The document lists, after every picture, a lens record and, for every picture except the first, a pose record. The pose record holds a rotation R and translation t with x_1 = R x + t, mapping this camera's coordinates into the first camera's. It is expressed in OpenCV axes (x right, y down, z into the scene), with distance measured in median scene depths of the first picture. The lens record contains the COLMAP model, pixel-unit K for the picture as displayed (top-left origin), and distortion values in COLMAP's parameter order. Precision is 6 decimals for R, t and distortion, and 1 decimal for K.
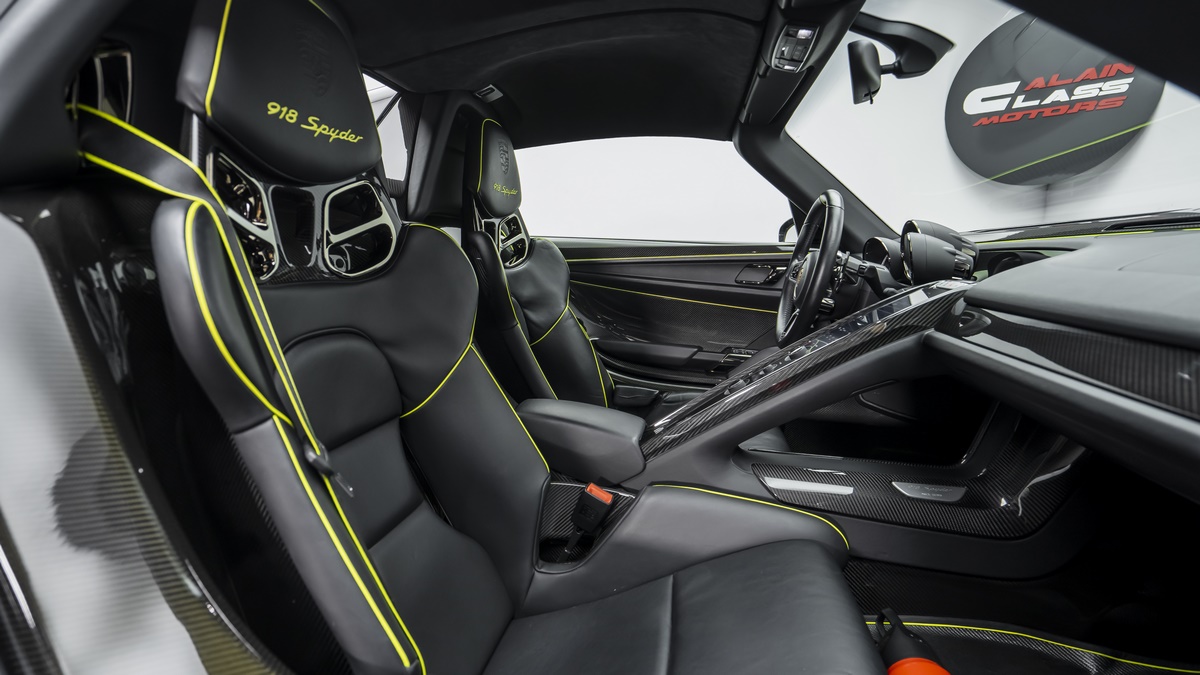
lens RADIAL K [[555.5, 0, 590.1], [0, 555.5, 341.1], [0, 0, 1]] dist [-0.040403, 0.014075]
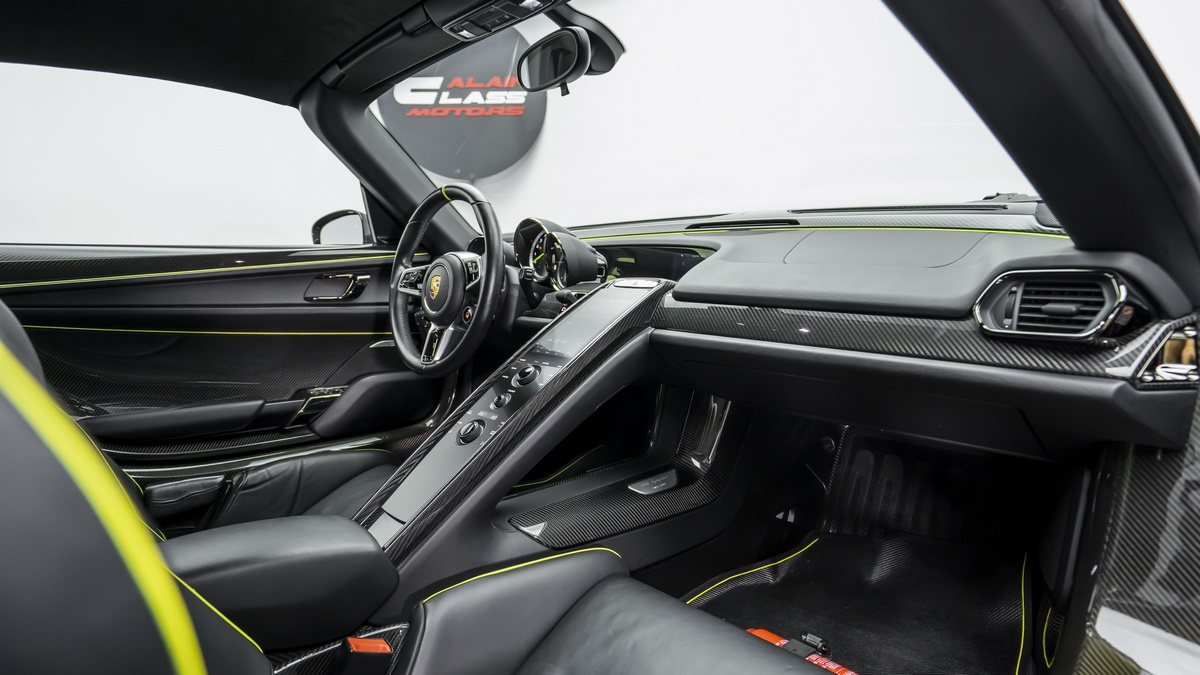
lens RADIAL K [[660.8, 0, 600.0], [0, 660.8, 337.5], [0, 0, 1]] dist [-0.014116, 0.000042]
pose [[0.583959, -0.136055, 0.800300, -0.122822], [0.156724, 0.986203, 0.053302, -0.024172], [-0.796511, 0.094300, 0.597225, 0.097319]]
